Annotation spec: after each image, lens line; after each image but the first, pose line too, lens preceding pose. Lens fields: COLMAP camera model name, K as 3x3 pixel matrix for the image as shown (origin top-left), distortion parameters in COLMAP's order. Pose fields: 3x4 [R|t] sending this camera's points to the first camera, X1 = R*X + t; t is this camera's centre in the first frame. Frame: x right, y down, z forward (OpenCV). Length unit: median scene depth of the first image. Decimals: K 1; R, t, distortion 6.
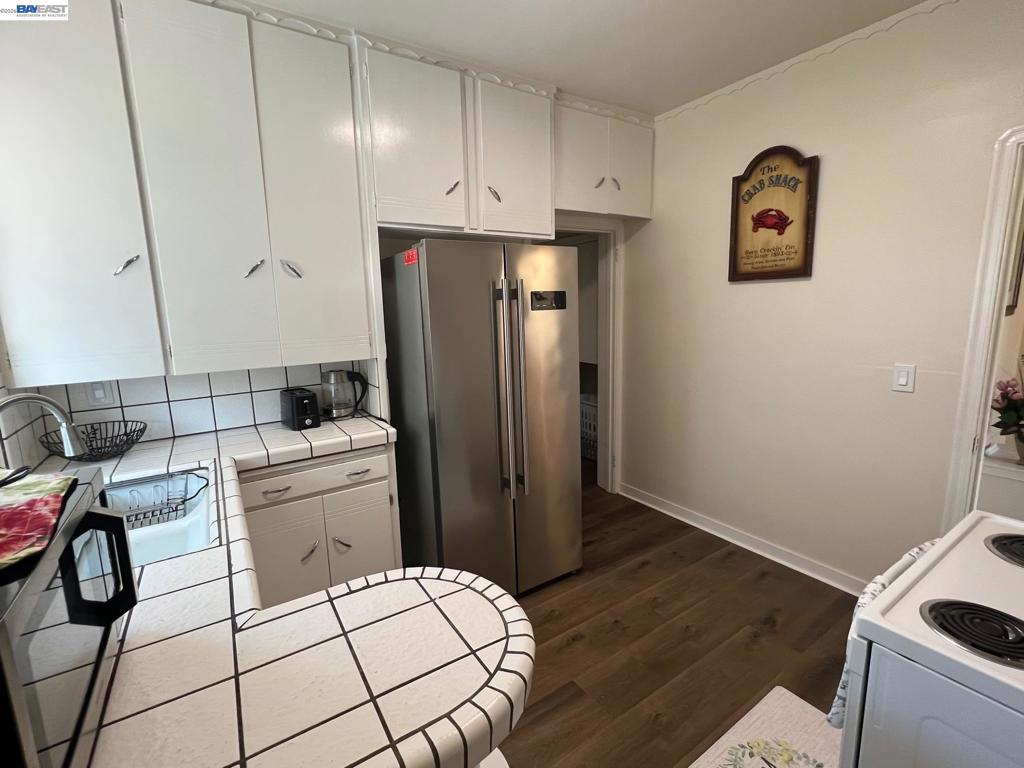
lens RADIAL K [[466.1, 0, 511.5], [0, 466.1, 380.8], [0, 0, 1]] dist [-0.003583, 0.001368]
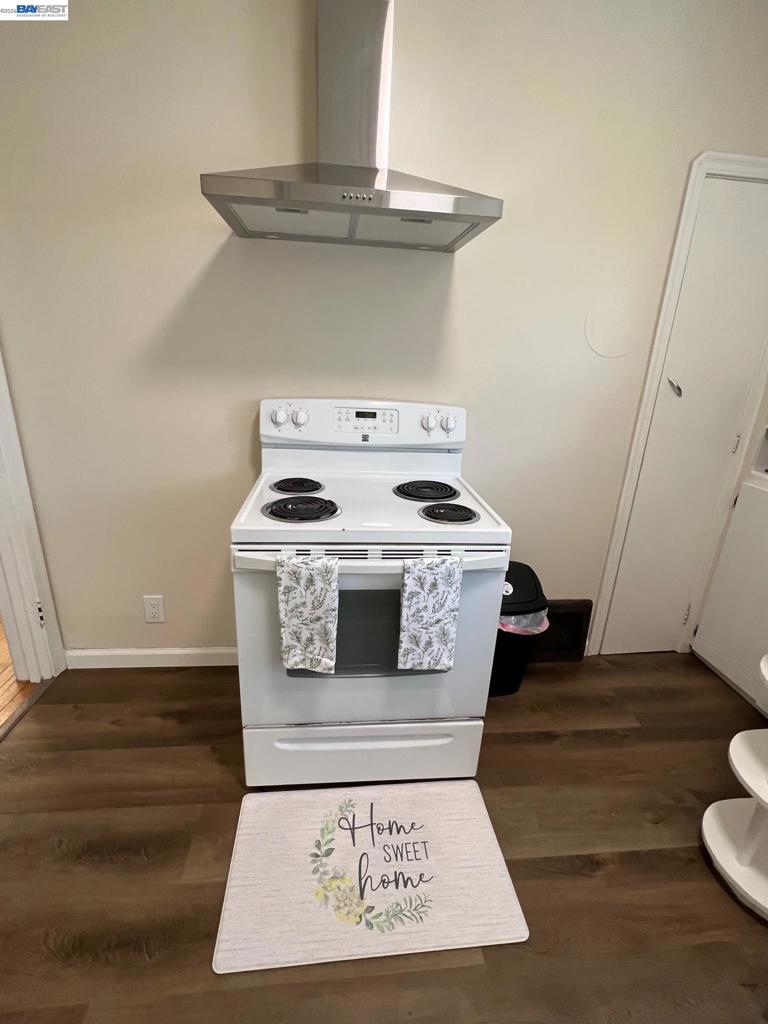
lens RADIAL K [[466.1, 0, 385.1], [0, 466.1, 508.7], [0, 0, 1]] dist [-0.003583, 0.001368]
pose [[-0.884769, -0.166995, 0.435082, 0.197125], [0.050365, 0.893861, 0.445506, -0.097802], [-0.463300, 0.416083, -0.782450, 0.966896]]
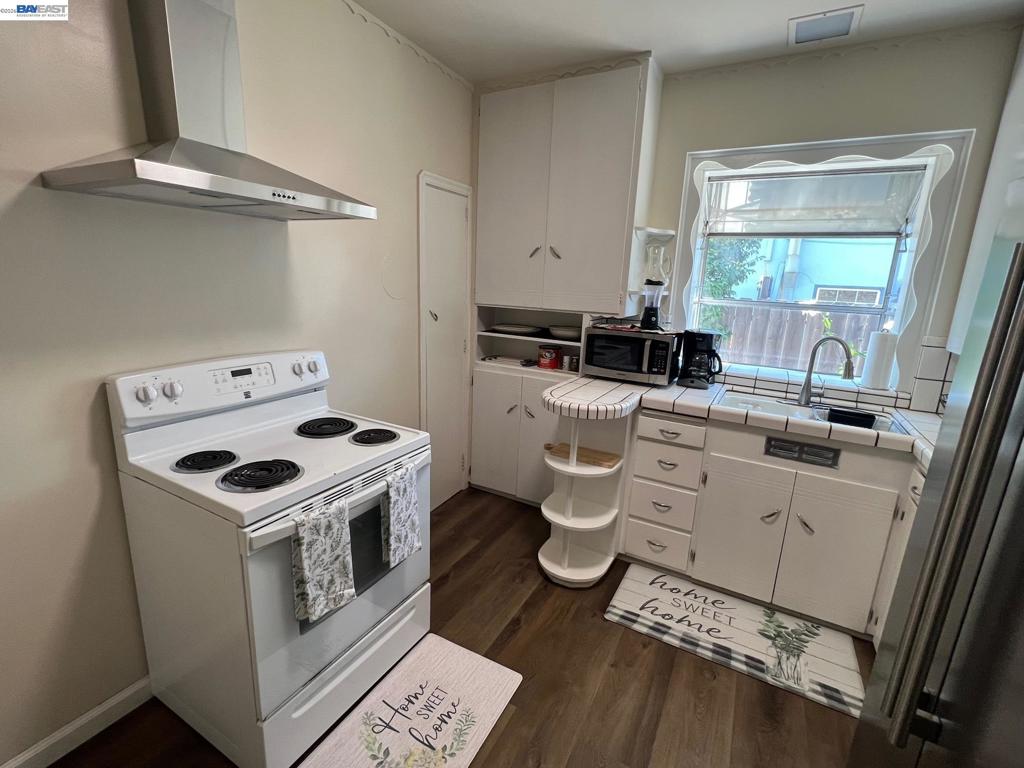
lens RADIAL K [[466.1, 0, 507.0], [0, 466.1, 382.0], [0, 0, 1]] dist [-0.003583, 0.001368]
pose [[-0.887136, 0.089055, -0.452834, 0.569322], [-0.093832, 0.925907, 0.365913, -0.210538], [0.451868, 0.367105, -0.813049, 1.157736]]
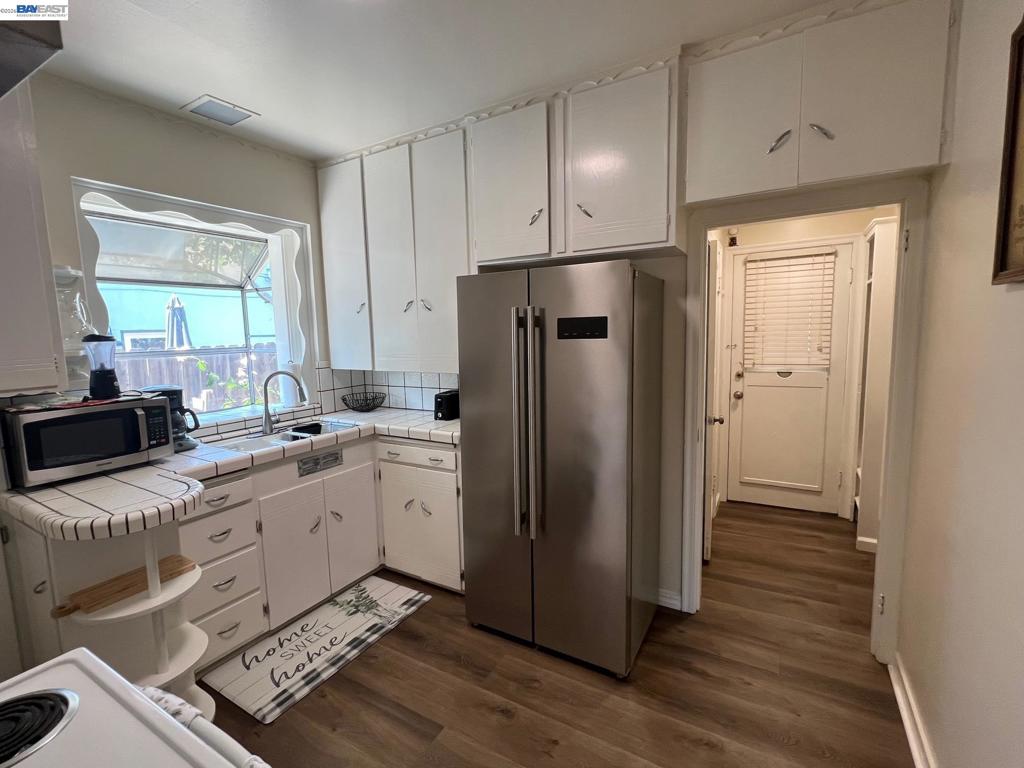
lens RADIAL K [[466.1, 0, 508.7], [0, 466.1, 381.5], [0, 0, 1]] dist [-0.003583, 0.001368]
pose [[0.439800, 0.116935, -0.890450, 0.861456], [-0.132769, 0.989058, 0.064309, -0.124381], [0.888227, 0.089942, 0.450514, 0.558958]]
